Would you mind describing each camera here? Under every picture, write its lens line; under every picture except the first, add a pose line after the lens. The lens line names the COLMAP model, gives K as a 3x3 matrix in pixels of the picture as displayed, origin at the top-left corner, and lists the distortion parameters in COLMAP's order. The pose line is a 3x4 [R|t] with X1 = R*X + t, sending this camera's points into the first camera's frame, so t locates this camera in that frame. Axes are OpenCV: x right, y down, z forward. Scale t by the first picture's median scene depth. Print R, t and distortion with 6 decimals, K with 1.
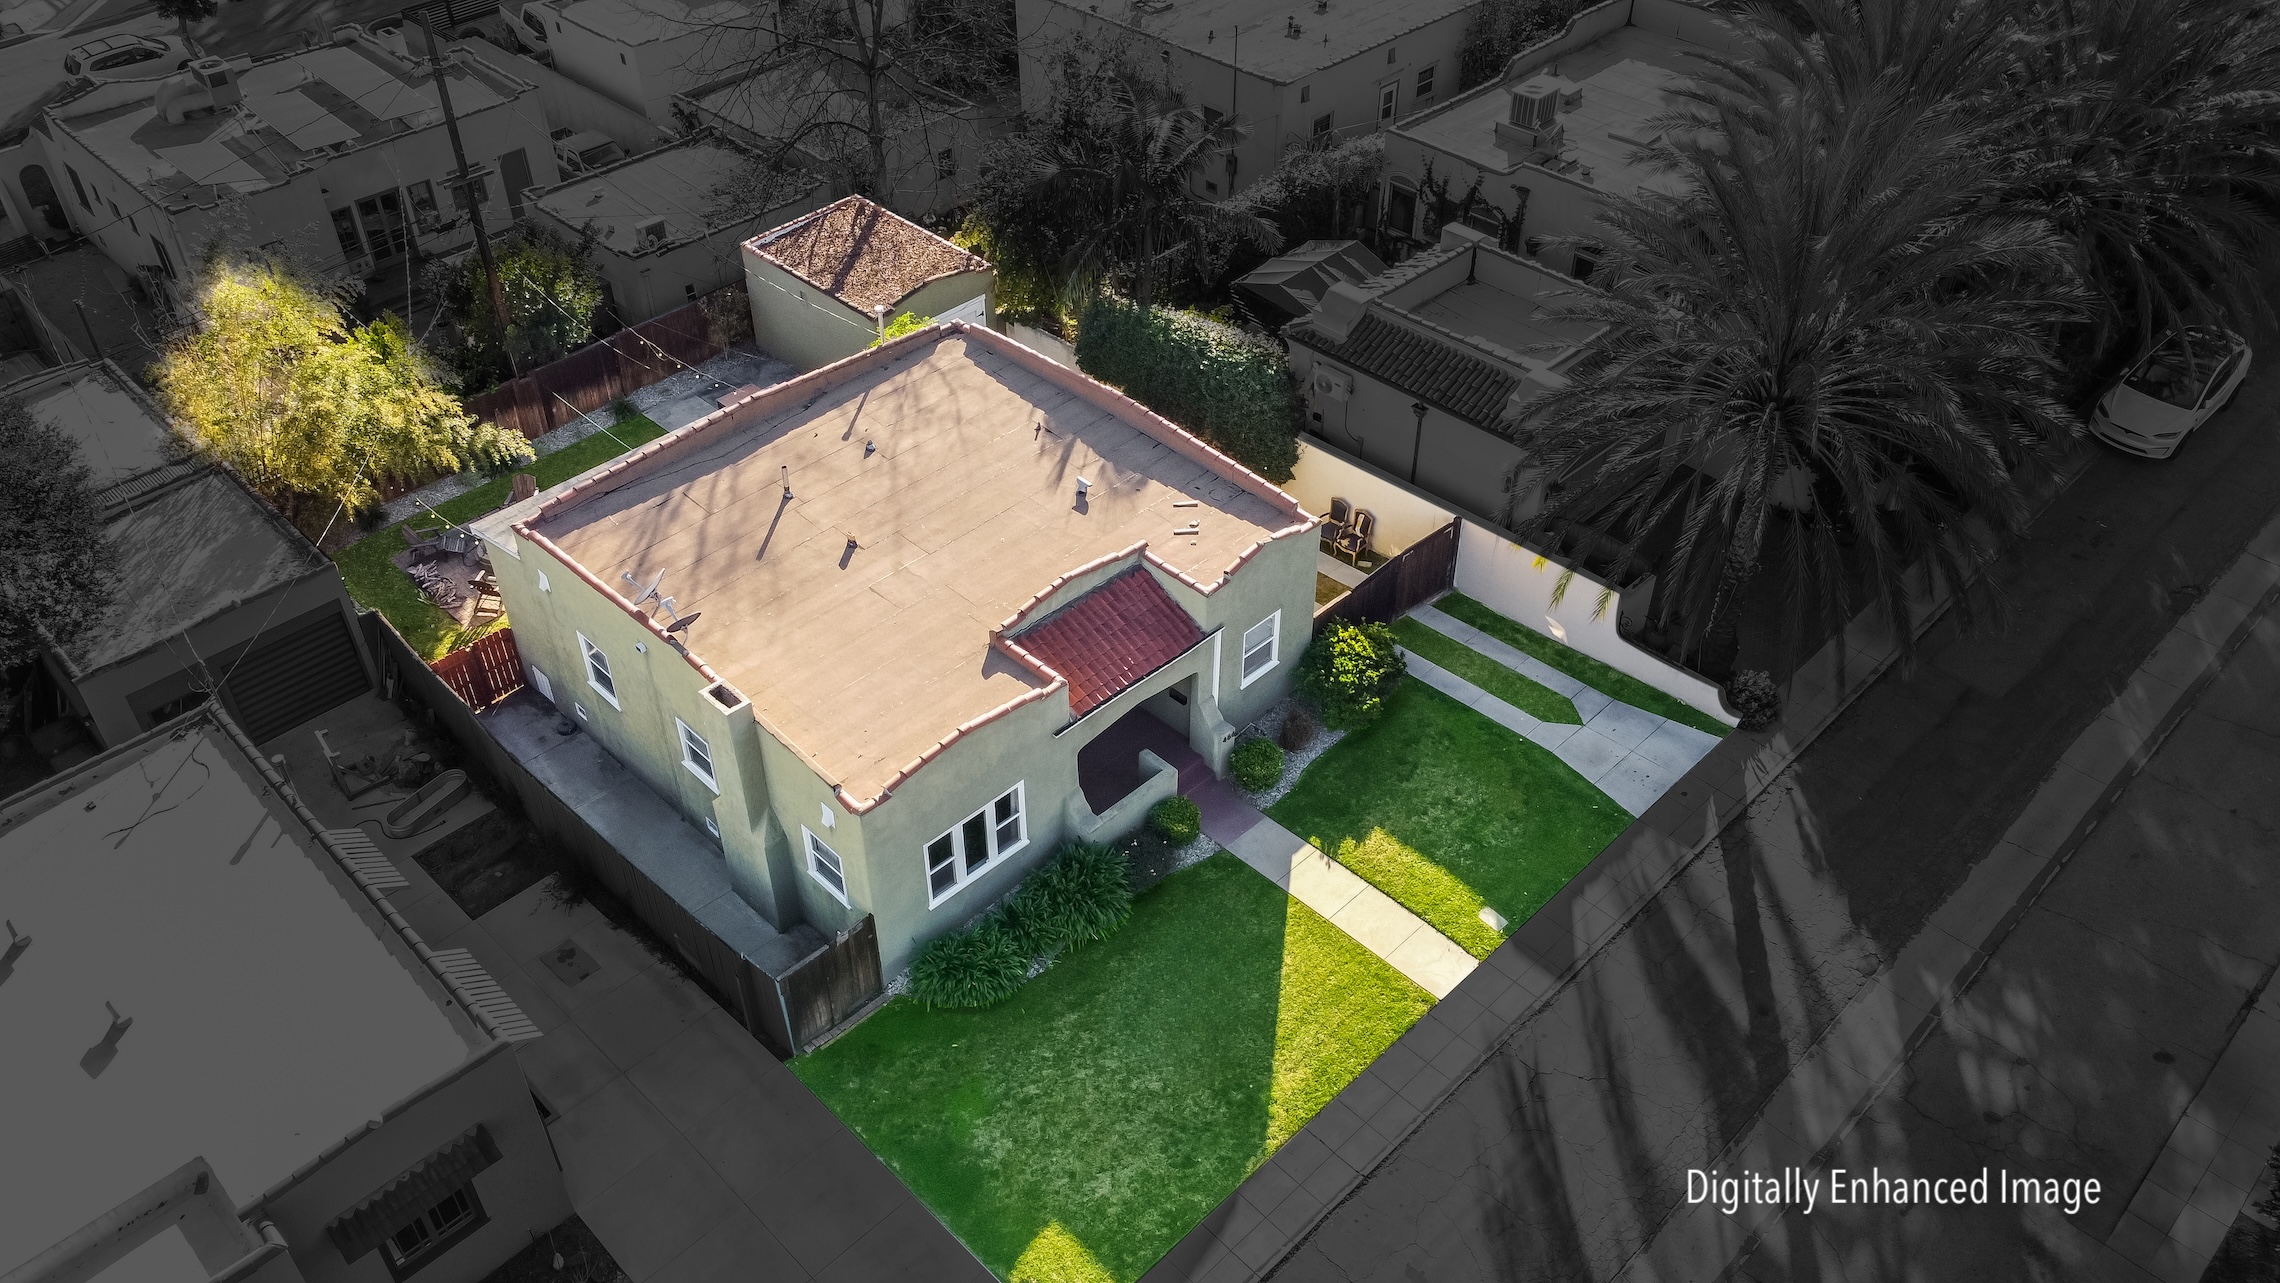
lens RADIAL K [[1722.8, 0, 1131.5], [0, 1722.8, 648.5], [0, 0, 1]] dist [0.011922, -0.017176]
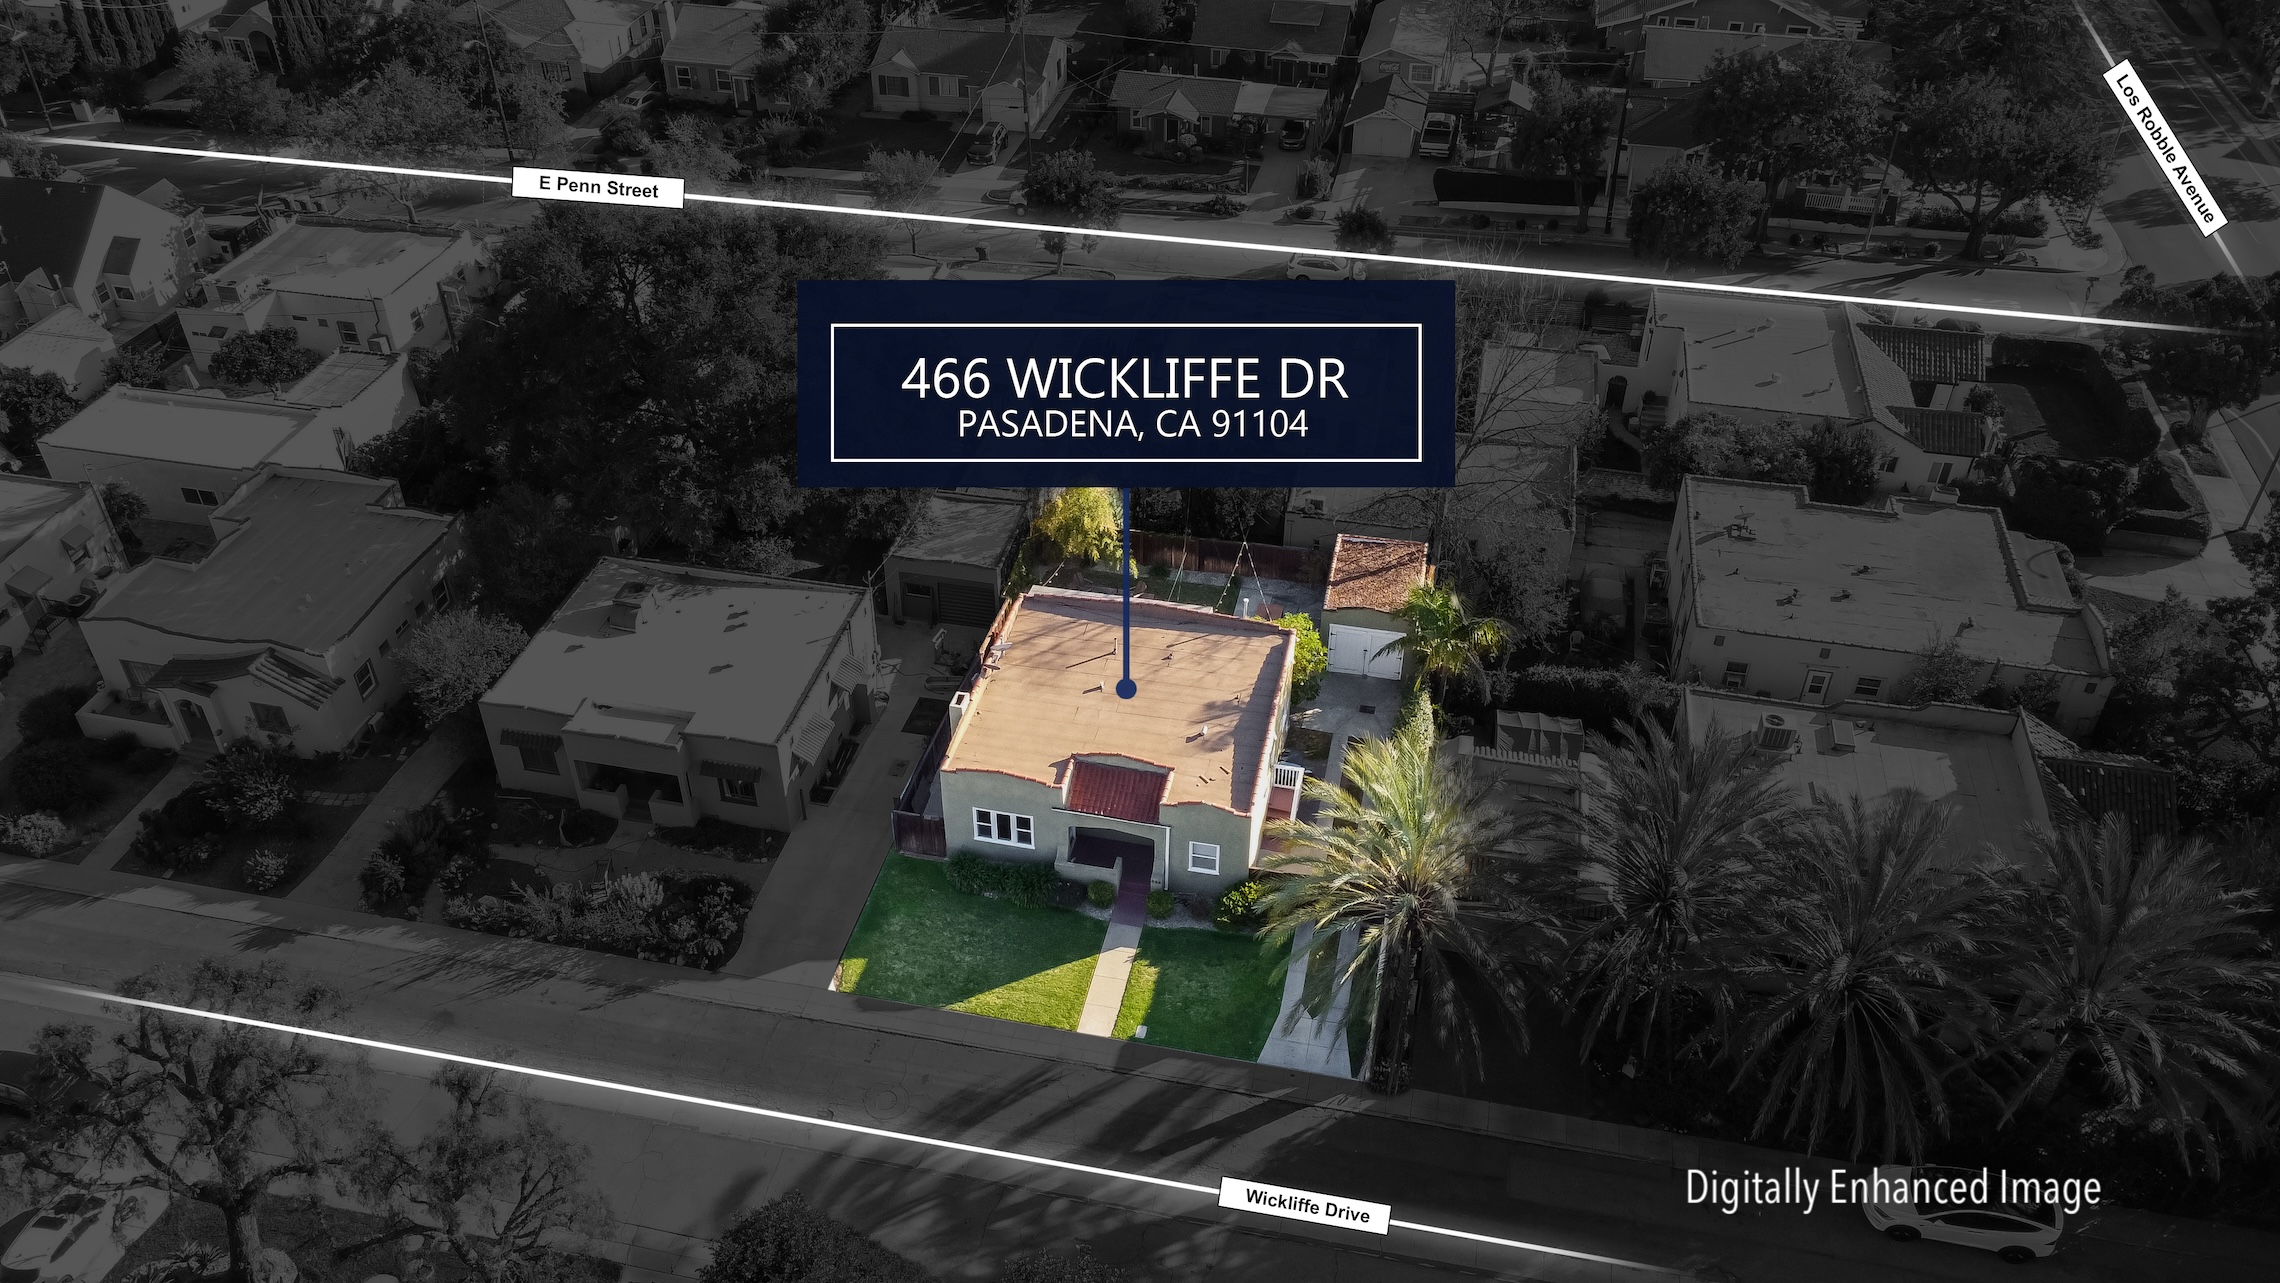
lens RADIAL K [[1722.8, 0, 1123.4], [0, 1722.8, 650.9], [0, 0, 1]] dist [0.011922, -0.017176]
pose [[0.542714, 0.518861, -0.660488, 1.115086], [-0.543414, 0.816521, 0.194920, -0.485293], [0.640439, 0.253133, 0.725094, -0.416665]]
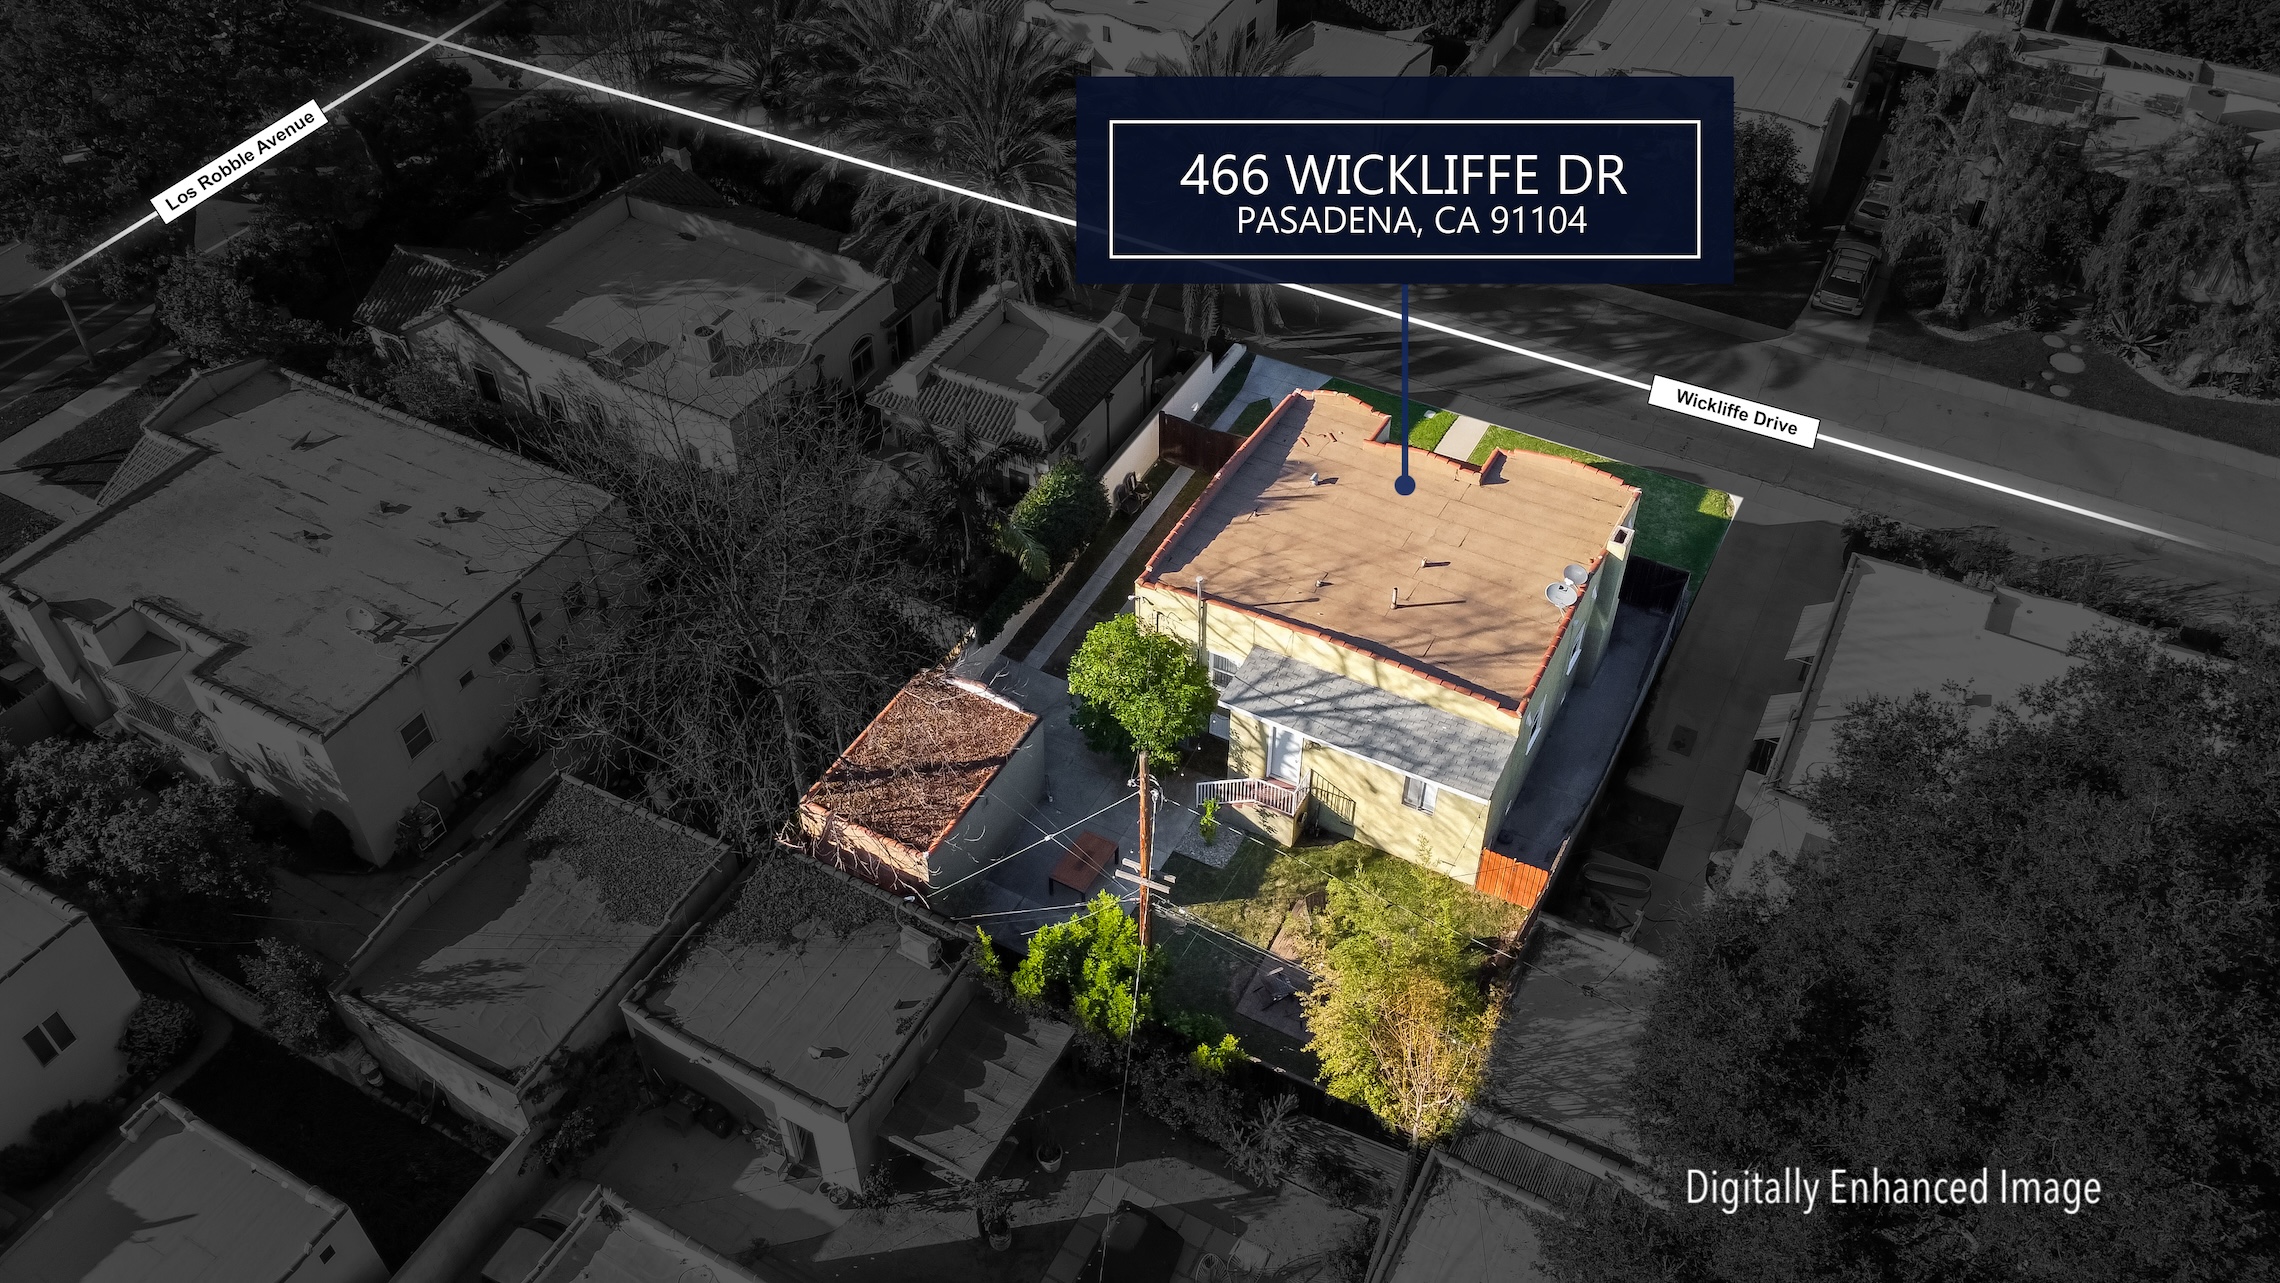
lens RADIAL K [[1722.8, 0, 1107.9], [0, 1722.8, 643.2], [0, 0, 1]] dist [0.011922, -0.017176]
pose [[-0.282655, -0.645661, 0.709386, -1.159040], [0.624177, 0.437751, 0.647131, -1.142467], [-0.728361, 0.625696, 0.279274, 0.812642]]
